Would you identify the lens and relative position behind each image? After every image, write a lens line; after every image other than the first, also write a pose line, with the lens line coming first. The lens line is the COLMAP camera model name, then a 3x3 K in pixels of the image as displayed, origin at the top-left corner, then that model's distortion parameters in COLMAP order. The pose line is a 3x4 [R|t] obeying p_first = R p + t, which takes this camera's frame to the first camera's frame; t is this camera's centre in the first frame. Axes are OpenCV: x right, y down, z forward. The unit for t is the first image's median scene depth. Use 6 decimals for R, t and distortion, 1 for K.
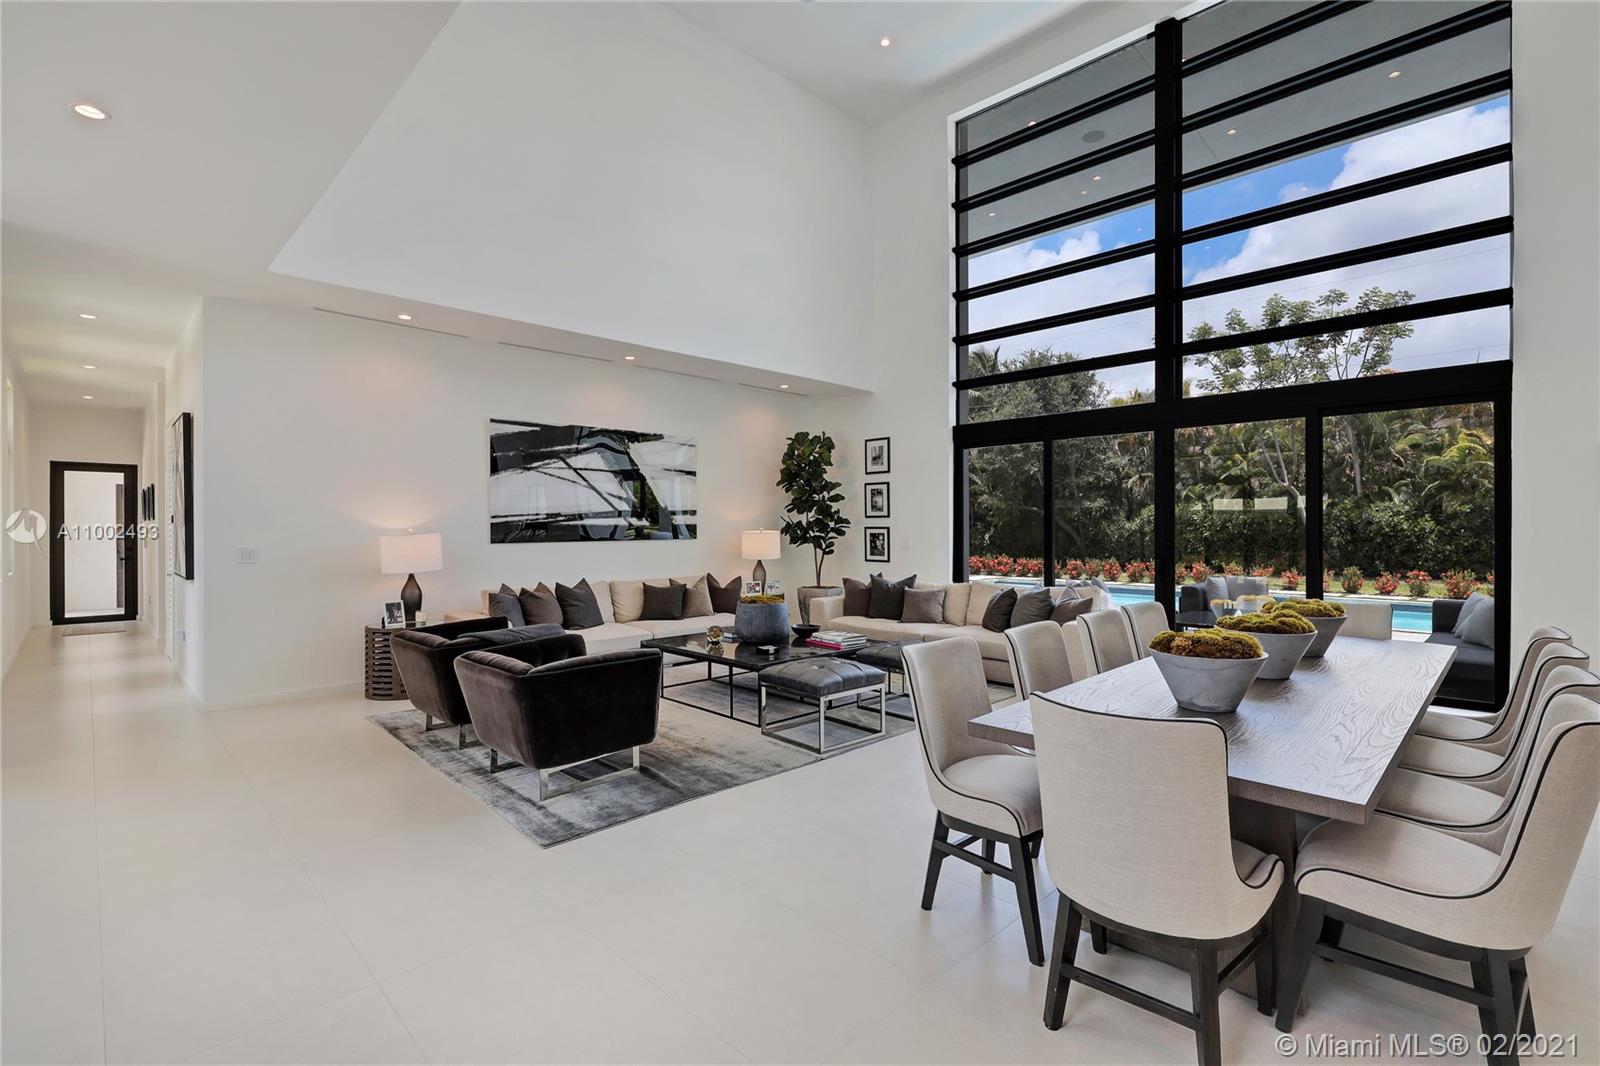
lens RADIAL K [[725.9, 0, 806.6], [0, 725.9, 531.1], [0, 0, 1]] dist [-0.001888, 0.000880]
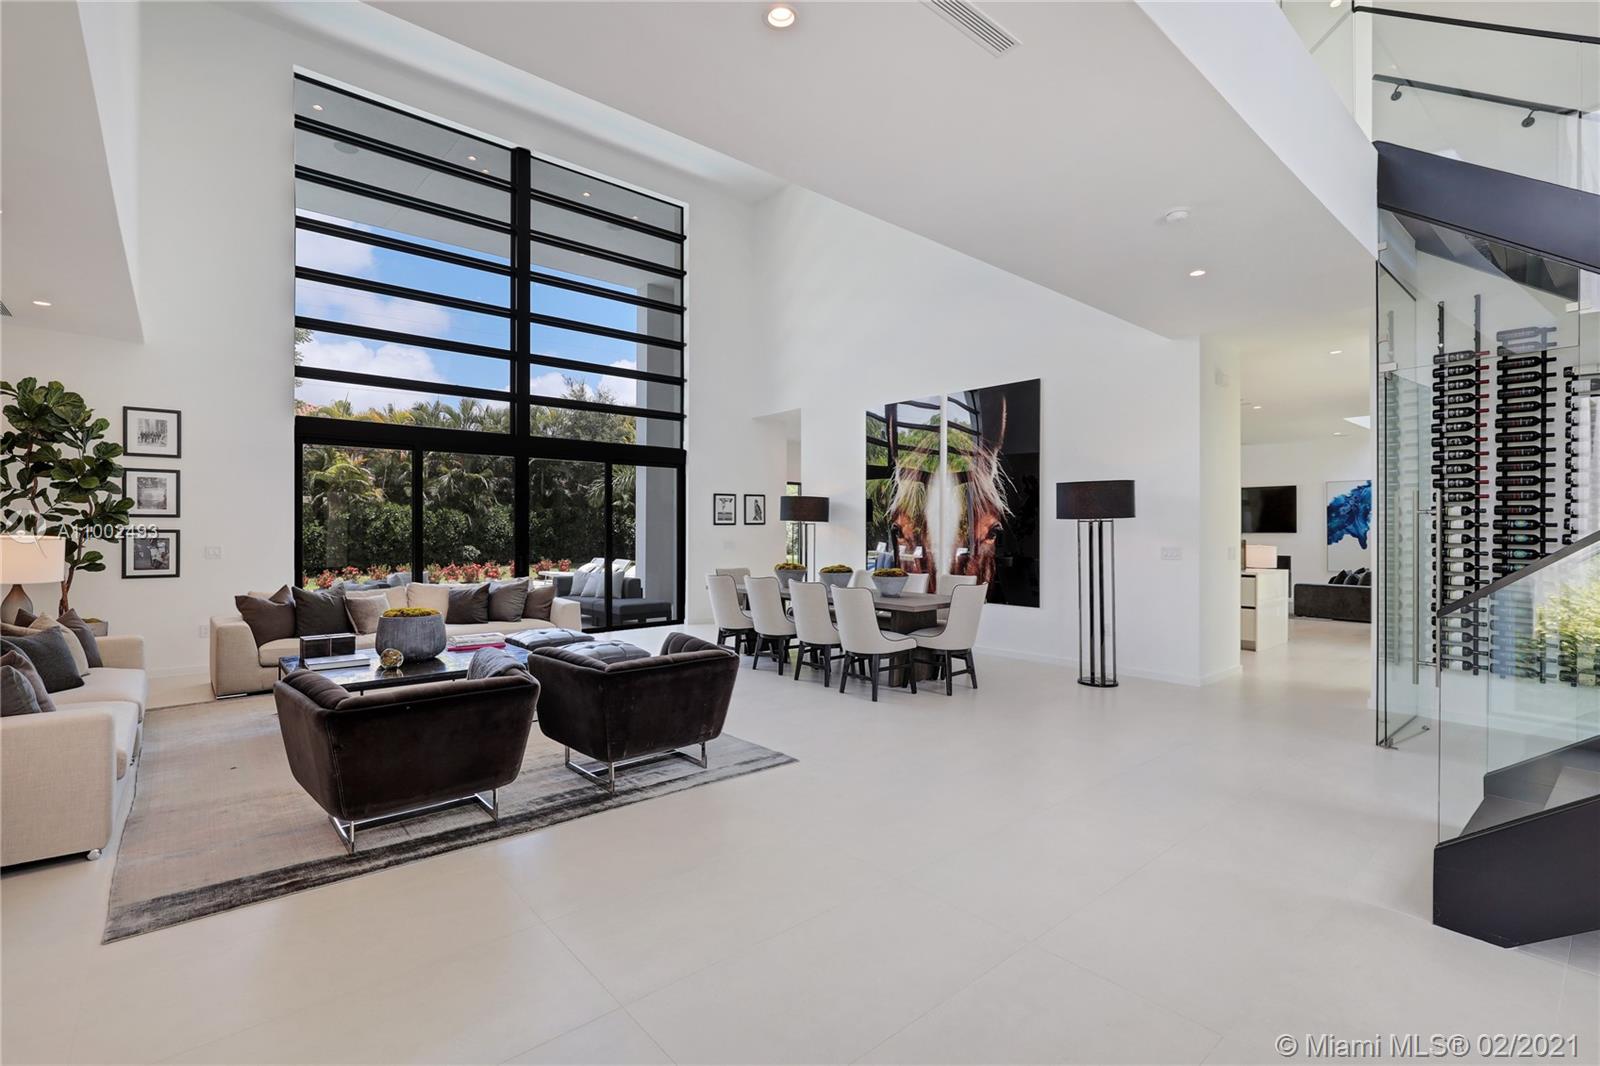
lens RADIAL K [[725.9, 0, 797.2], [0, 725.9, 532.2], [0, 0, 1]] dist [-0.001888, 0.000880]
pose [[0.072494, 0.000004, 0.997369, -0.678833], [0.004332, 0.999991, -0.000319, -0.000368], [-0.997359, 0.004344, 0.072493, 0.349553]]
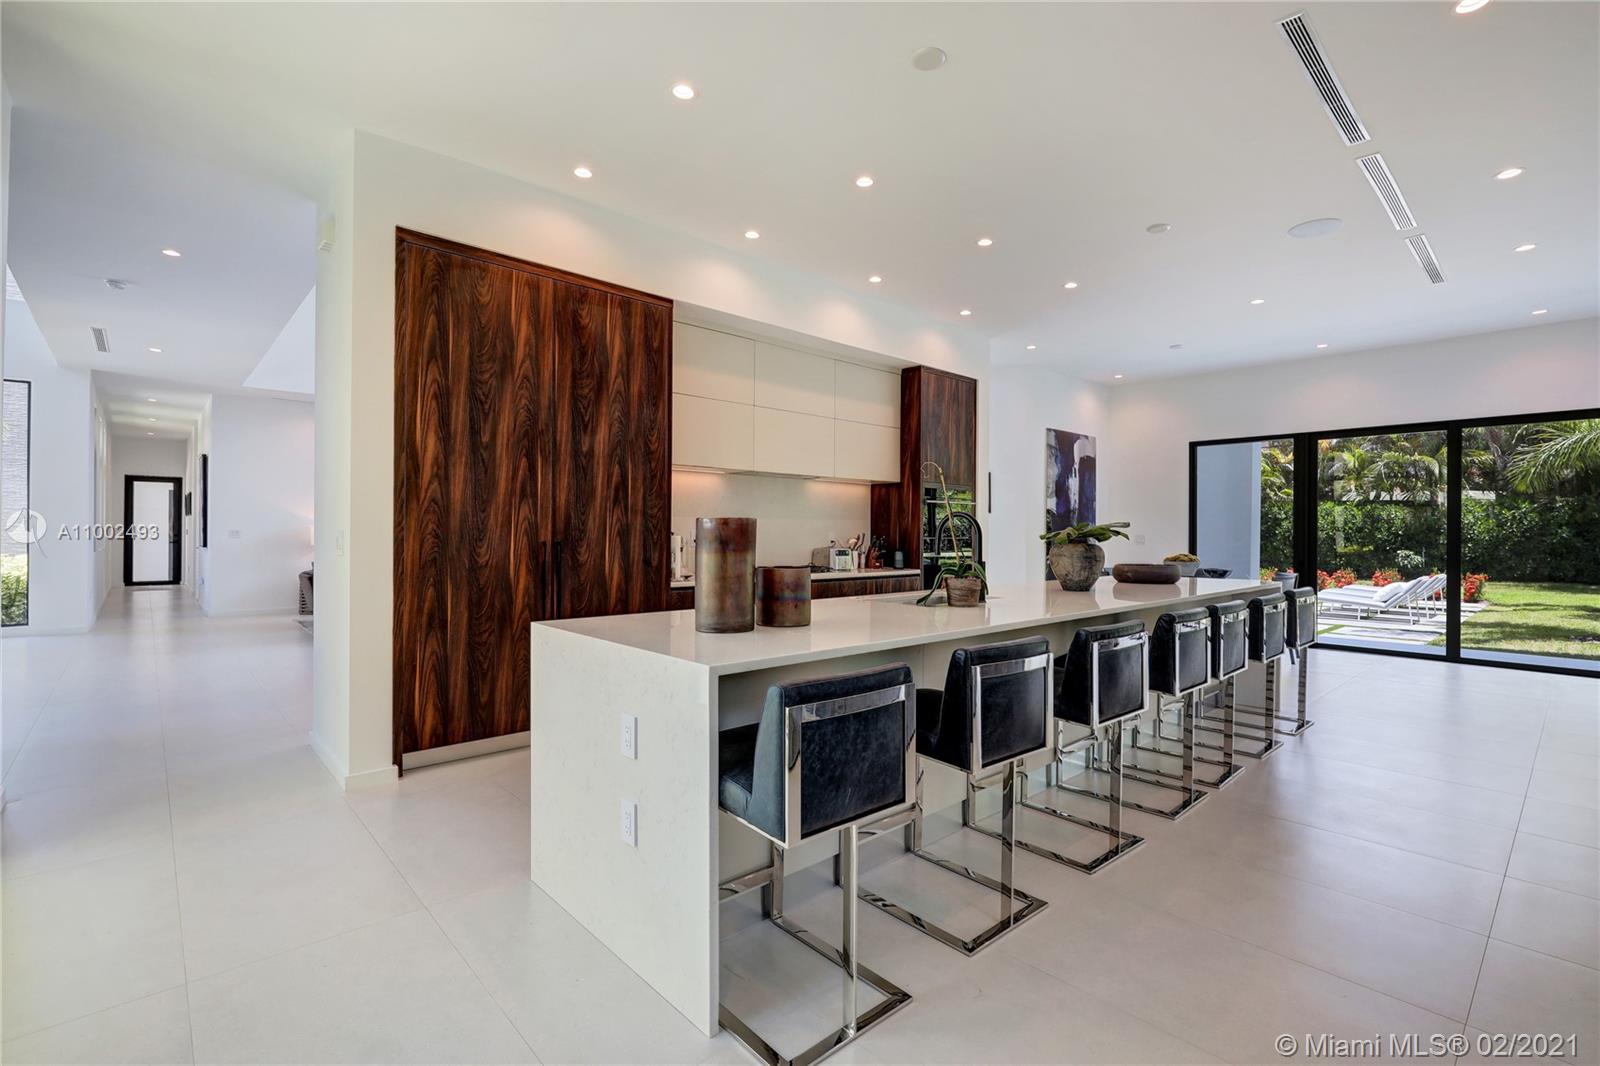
lens RADIAL K [[725.9, 0, 809.5], [0, 725.9, 532.4], [0, 0, 1]] dist [-0.001888, 0.000880]
pose [[0.999208, 0.008950, -0.038766, 0.540297], [-0.009126, 0.999949, -0.004368, 0.018110], [0.038725, 0.004719, 0.999239, -0.557287]]
